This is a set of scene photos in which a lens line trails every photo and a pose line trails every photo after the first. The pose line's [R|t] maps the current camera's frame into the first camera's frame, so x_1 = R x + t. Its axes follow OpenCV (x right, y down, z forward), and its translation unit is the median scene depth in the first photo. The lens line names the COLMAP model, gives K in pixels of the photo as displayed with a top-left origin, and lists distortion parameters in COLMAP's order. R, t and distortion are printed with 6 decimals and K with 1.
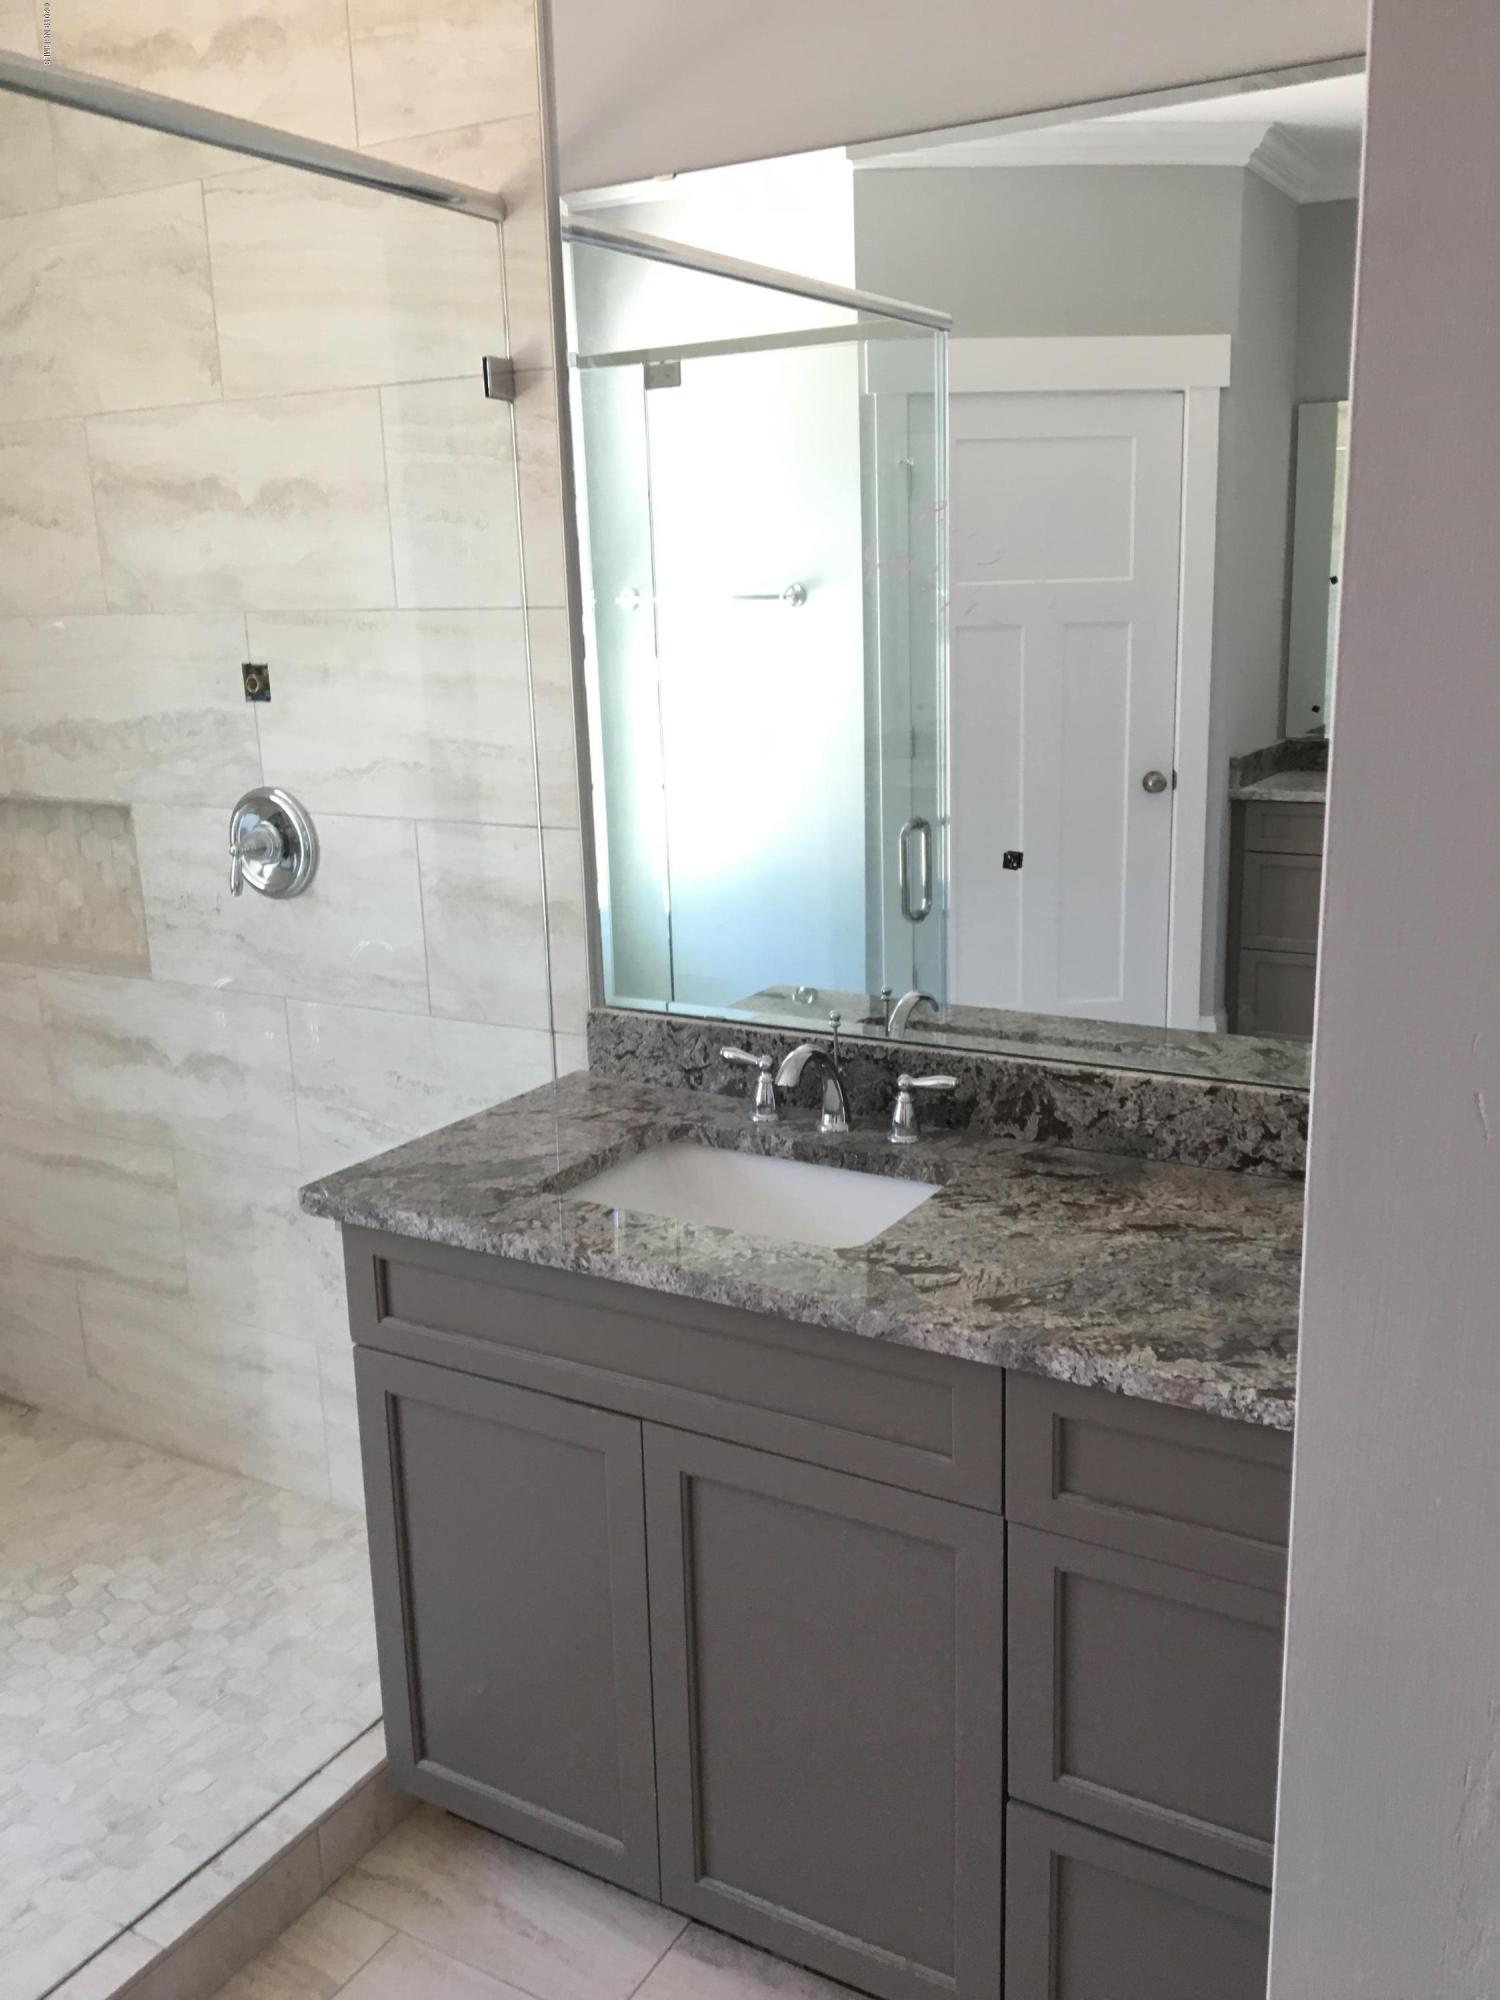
lens RADIAL K [[1693.2, 0, 762.5], [0, 1693.2, 1015.4], [0, 0, 1]] dist [0.073084, -0.107653]
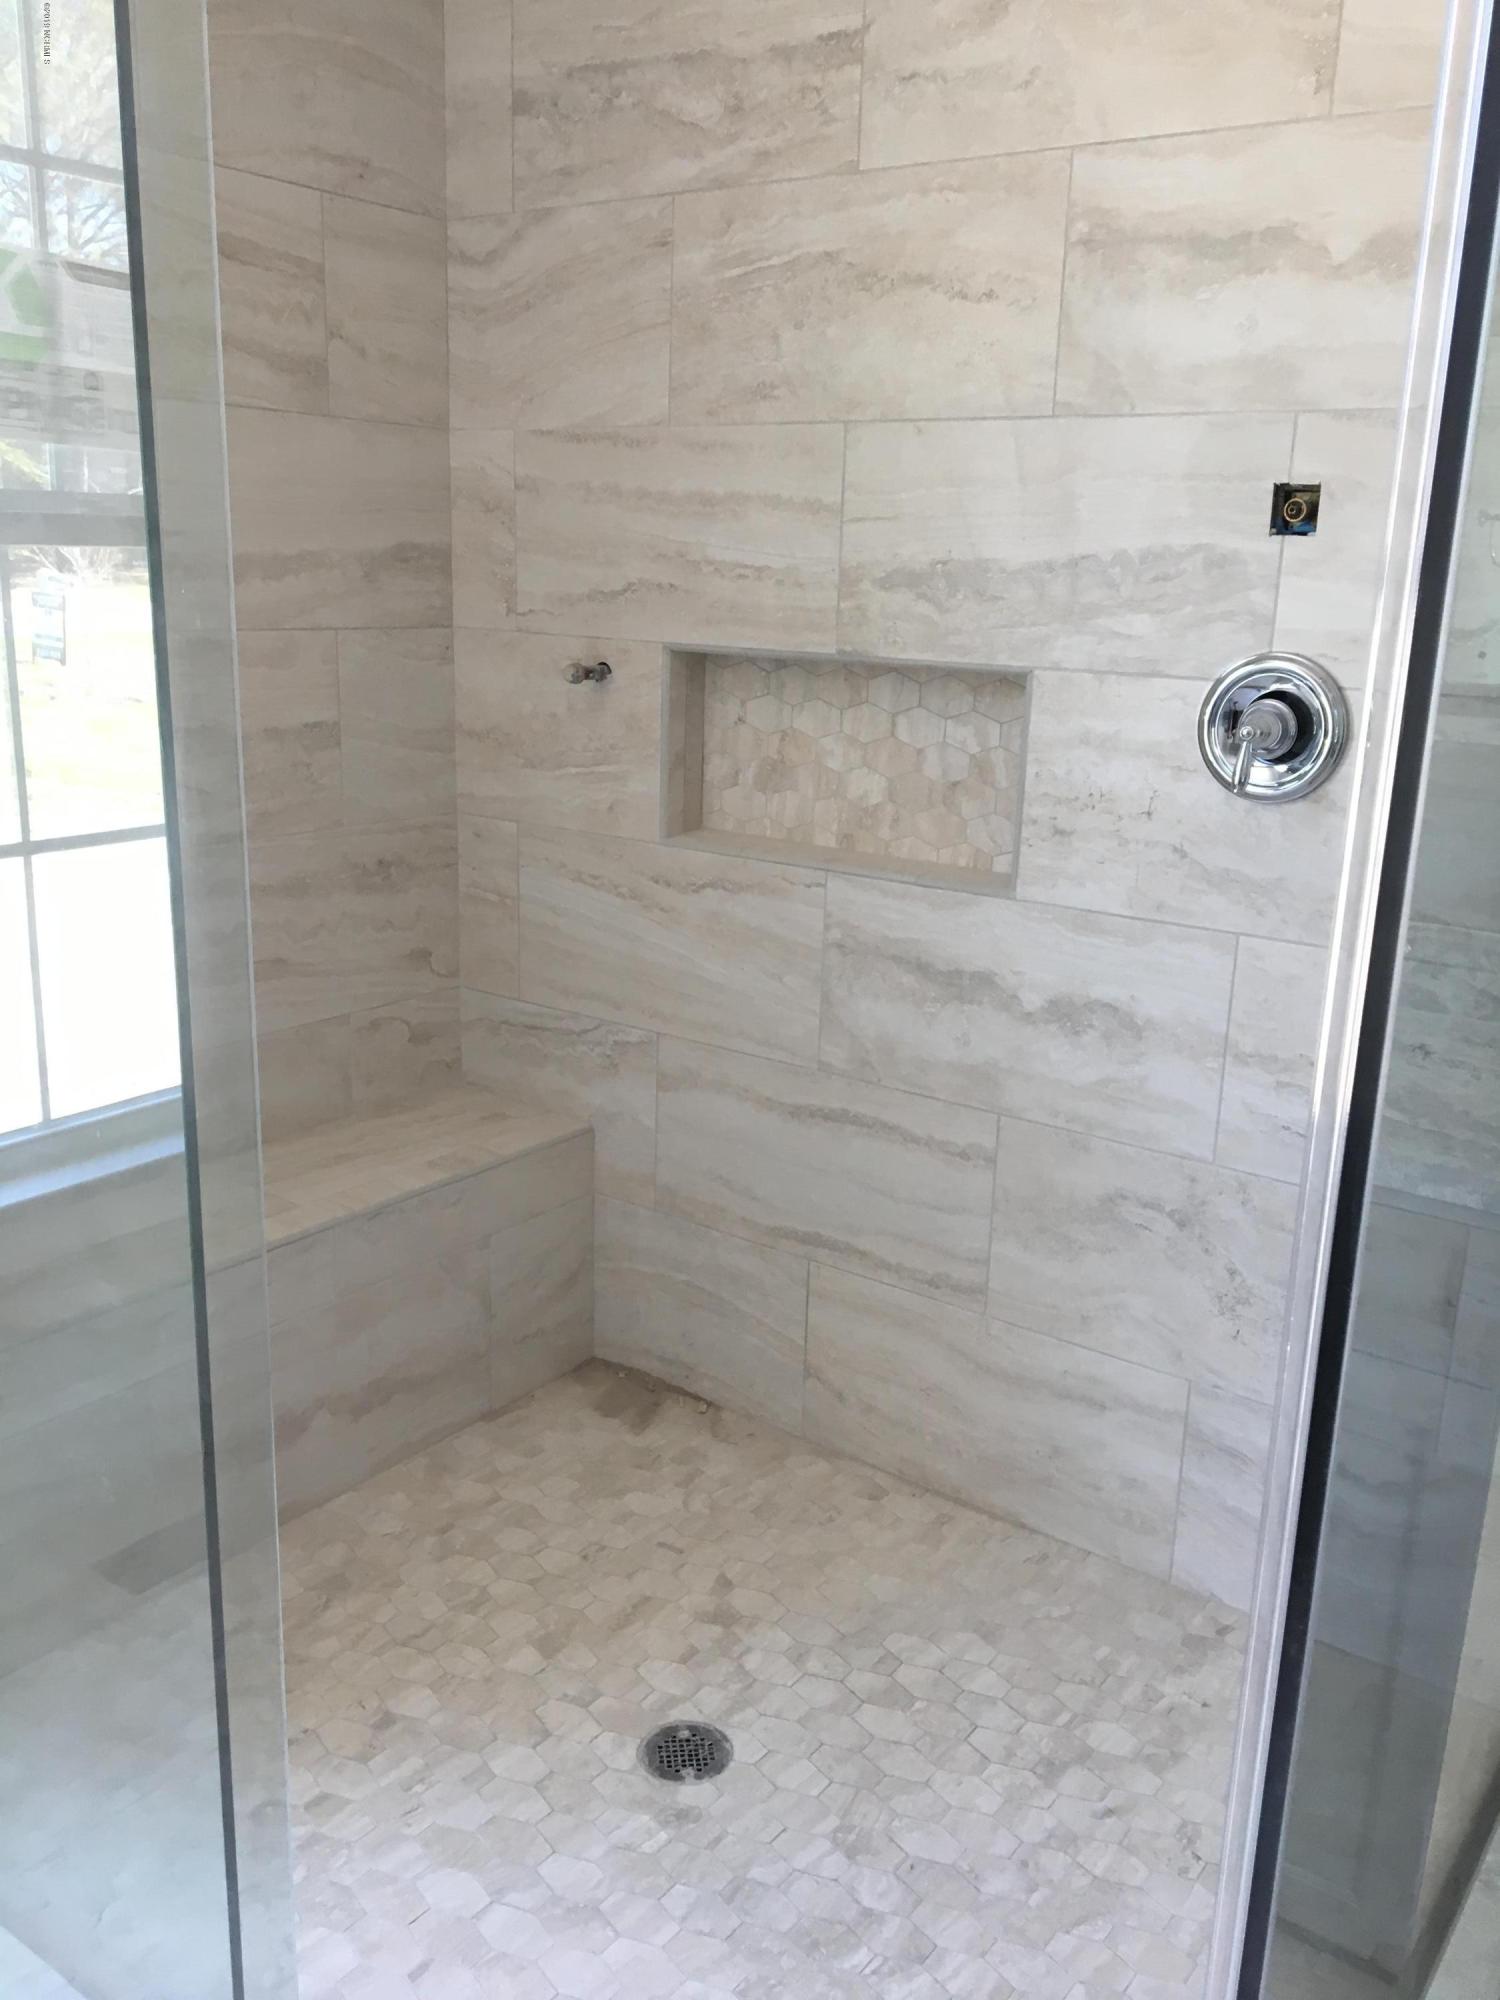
lens RADIAL K [[1693.2, 0, 758.8], [0, 1693.2, 1014.6], [0, 0, 1]] dist [0.073084, -0.107653]
pose [[0.993485, 0.083604, -0.077441, -0.444344], [-0.082351, 0.996417, 0.019250, 0.029105], [0.078773, -0.012748, 0.996811, 0.229648]]
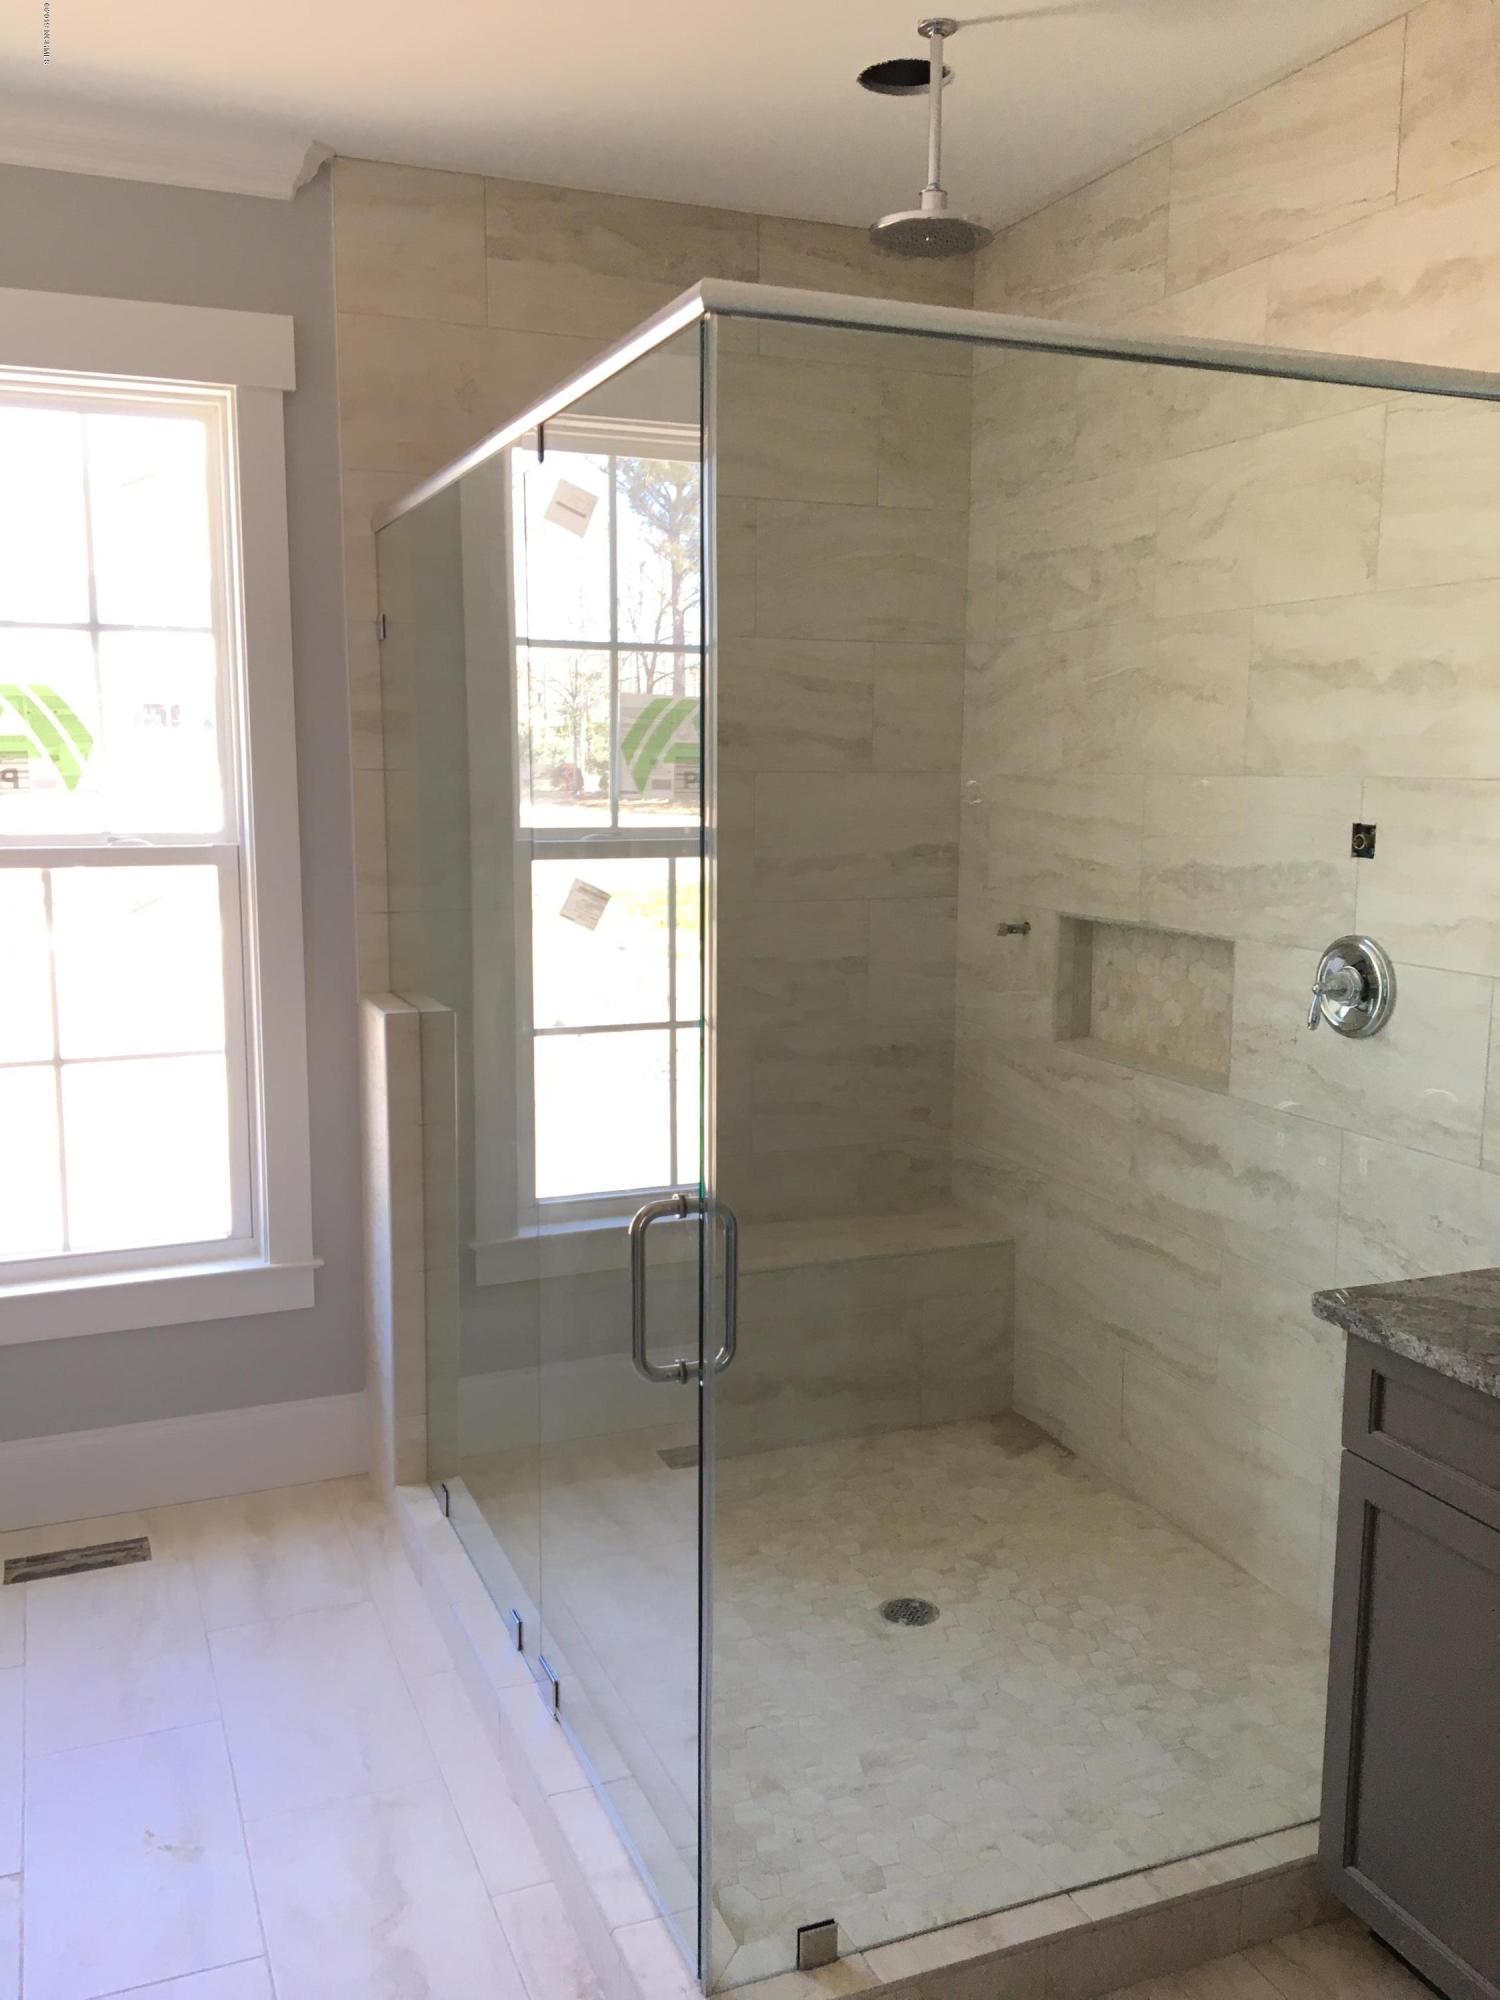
lens RADIAL K [[1693.2, 0, 745.1], [0, 1693.2, 1009.1], [0, 0, 1]] dist [0.073084, -0.107653]
pose [[0.792373, 0.120267, -0.598065, 0.056616], [-0.173344, 0.984350, -0.031717, 0.014647], [0.584891, 0.128803, 0.800820, -0.094616]]
